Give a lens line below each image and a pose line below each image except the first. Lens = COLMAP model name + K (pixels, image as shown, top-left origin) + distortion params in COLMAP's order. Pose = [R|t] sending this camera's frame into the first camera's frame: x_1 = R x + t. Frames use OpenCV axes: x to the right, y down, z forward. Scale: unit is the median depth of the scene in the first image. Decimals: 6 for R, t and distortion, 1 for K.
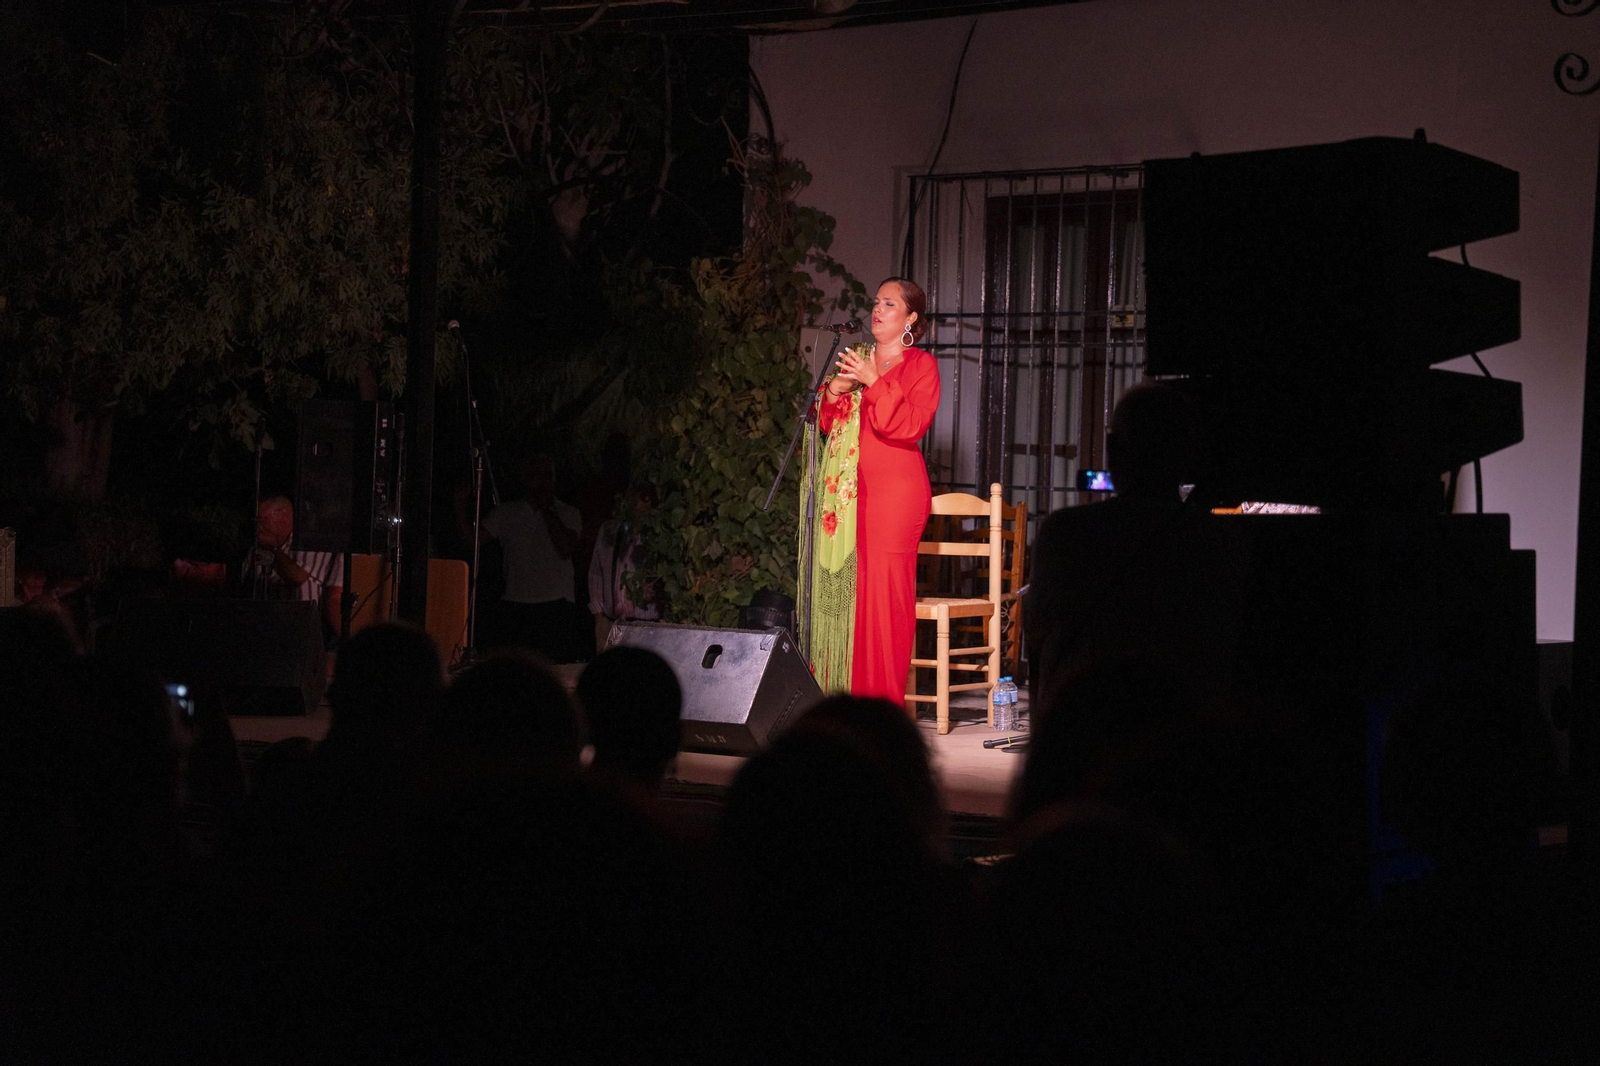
lens RADIAL K [[3130.0, 0, 800.0], [0, 3130.0, 533.0], [0, 0, 1]] dist [0.473853, -0.002025]
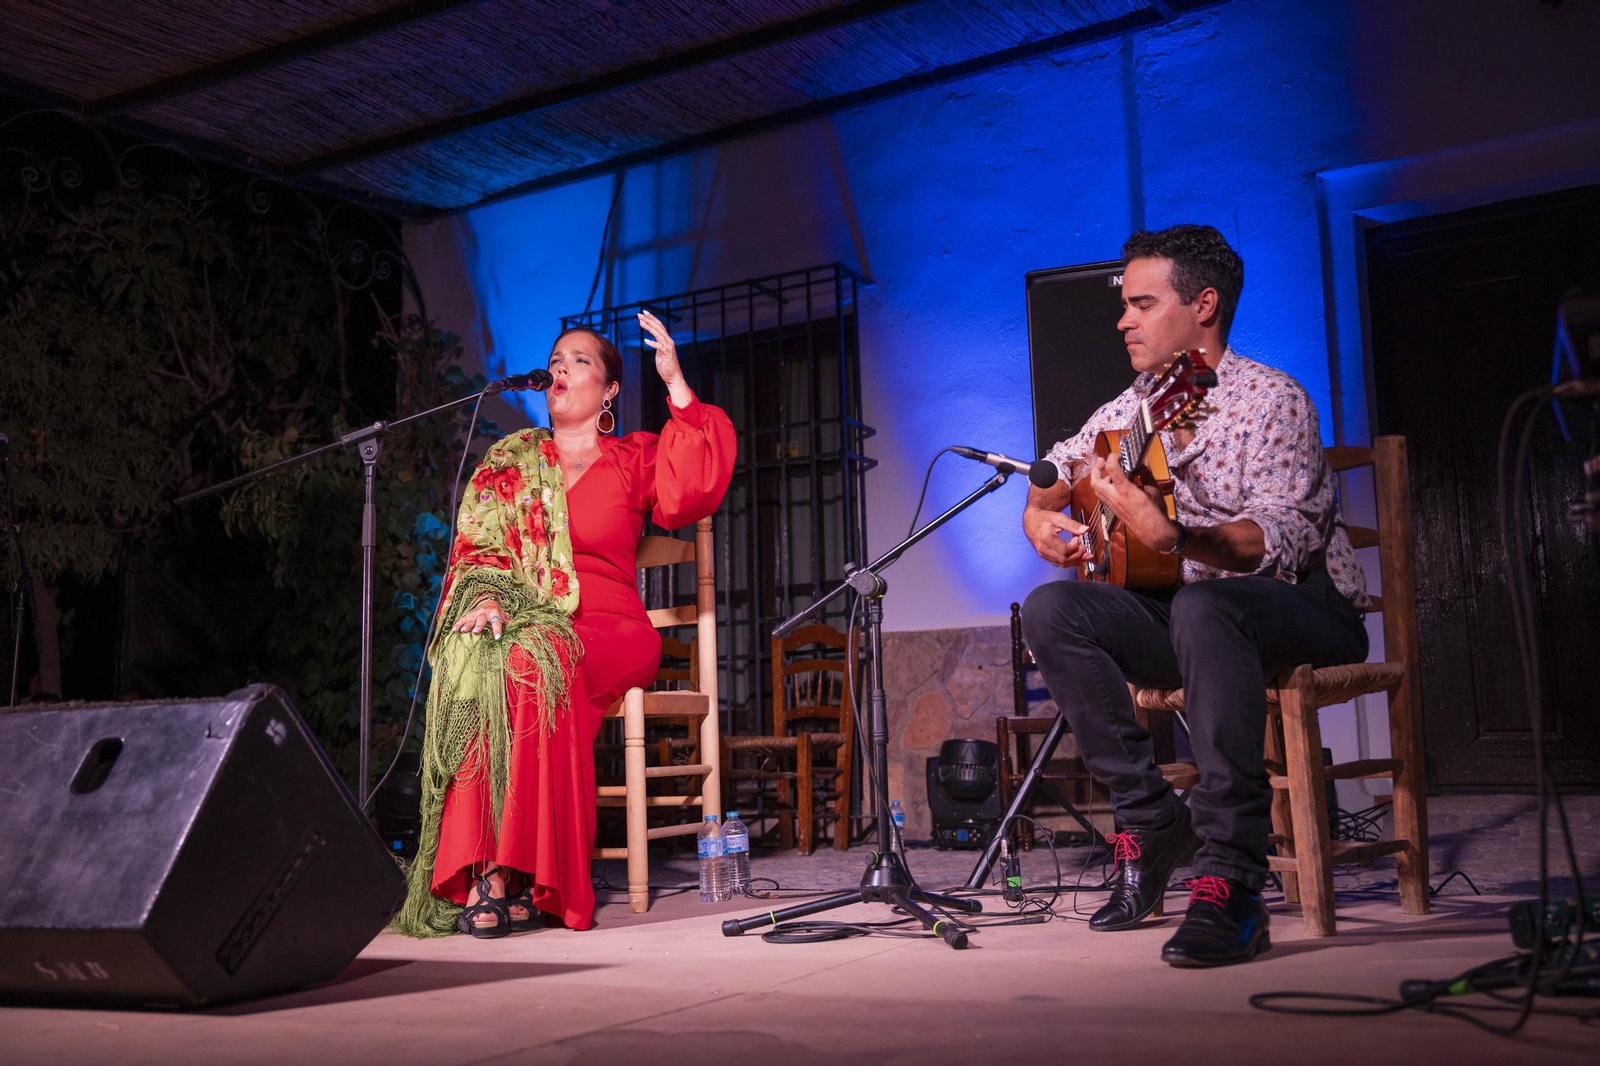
lens RADIAL K [[1503.9, 0, 801.9], [0, 1503.9, 539.1], [0, 0, 1]] dist [0.009754, 0.014744]
pose [[0.981754, -0.019678, 0.189133, 0.023333], [0.051704, 0.984782, -0.165926, 0.042479], [-0.182989, 0.172677, 0.967831, 0.692554]]
